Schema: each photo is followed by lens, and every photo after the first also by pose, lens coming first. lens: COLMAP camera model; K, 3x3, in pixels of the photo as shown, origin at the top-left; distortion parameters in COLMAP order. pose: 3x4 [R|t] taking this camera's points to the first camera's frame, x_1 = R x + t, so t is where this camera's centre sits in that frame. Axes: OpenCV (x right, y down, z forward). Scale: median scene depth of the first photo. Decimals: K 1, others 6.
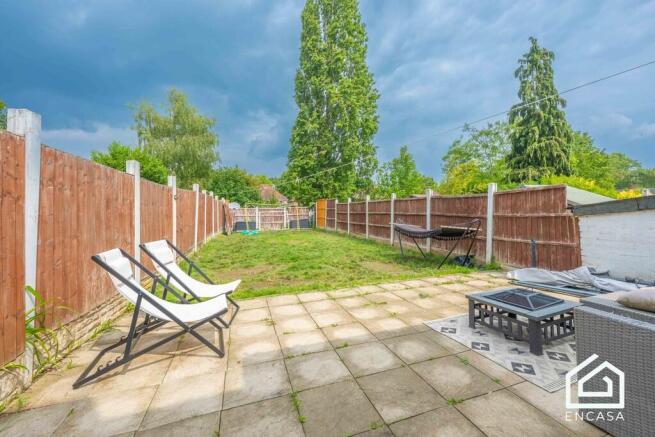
lens RADIAL K [[271.0, 0, 324.3], [0, 271.0, 214.6], [0, 0, 1]] dist [-0.000666, 0.000017]
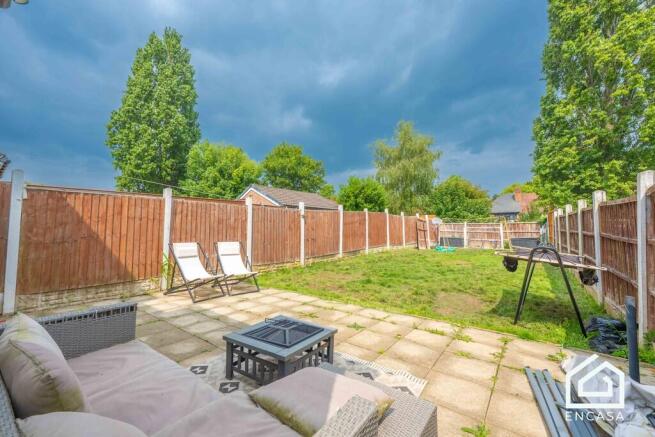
lens RADIAL K [[271.0, 0, 324.3], [0, 271.0, 214.6], [0, 0, 1]] dist [-0.000666, 0.000017]
pose [[0.548449, -0.025511, -0.835795, 0.359901], [-0.020073, 0.998845, -0.043660, -0.005192], [0.835943, 0.040723, 0.547303, 0.147369]]
